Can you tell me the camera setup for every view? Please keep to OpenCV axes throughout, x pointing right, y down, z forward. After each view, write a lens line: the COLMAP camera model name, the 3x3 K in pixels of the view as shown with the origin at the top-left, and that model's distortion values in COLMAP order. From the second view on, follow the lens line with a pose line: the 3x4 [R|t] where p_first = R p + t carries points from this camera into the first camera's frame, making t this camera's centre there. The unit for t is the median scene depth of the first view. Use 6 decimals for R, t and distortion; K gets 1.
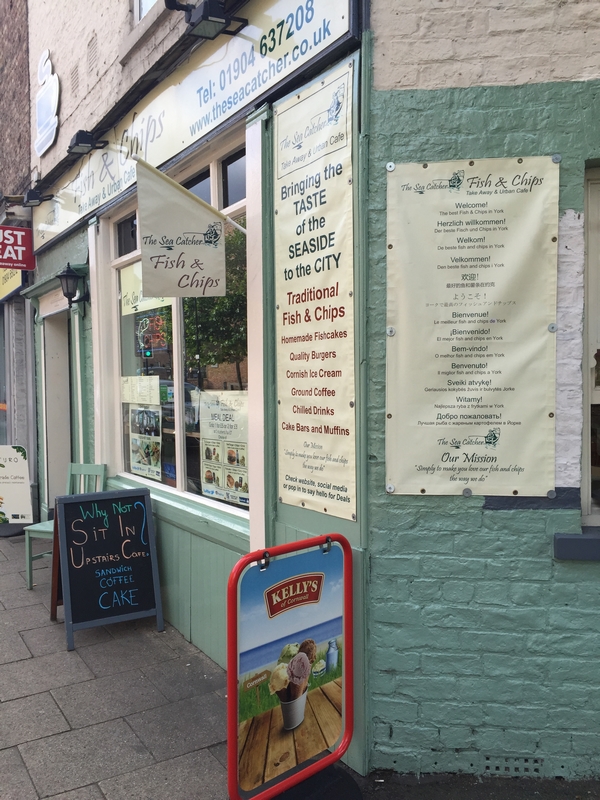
lens RADIAL K [[699.8, 0, 300.0], [0, 699.8, 400.0], [0, 0, 1]] dist [0.128532, -0.186576]
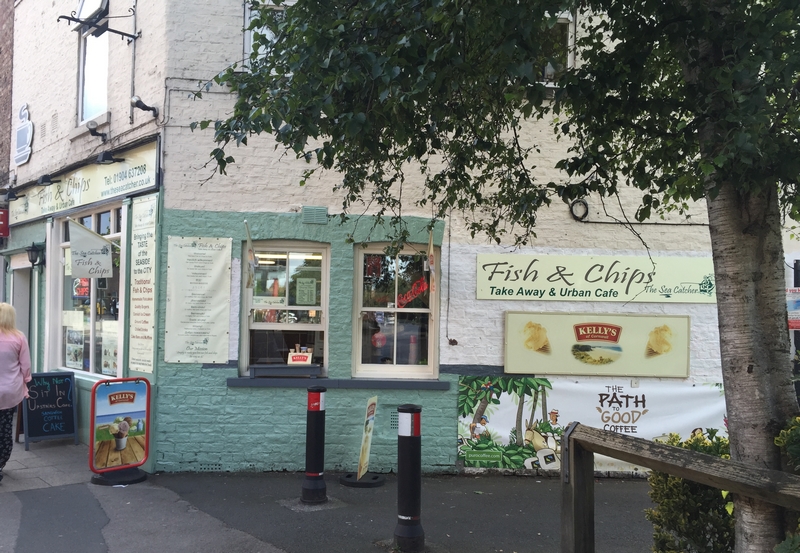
lens RADIAL K [[739.6, 0, 398.9], [0, 739.6, 311.4], [0, 0, 1]] dist [0.092395, -0.152303]
pose [[0.987755, 0.033189, 0.152443, 0.513356], [-0.027884, 0.998933, -0.036803, 0.022903], [-0.153502, 0.032102, 0.987627, -1.714407]]
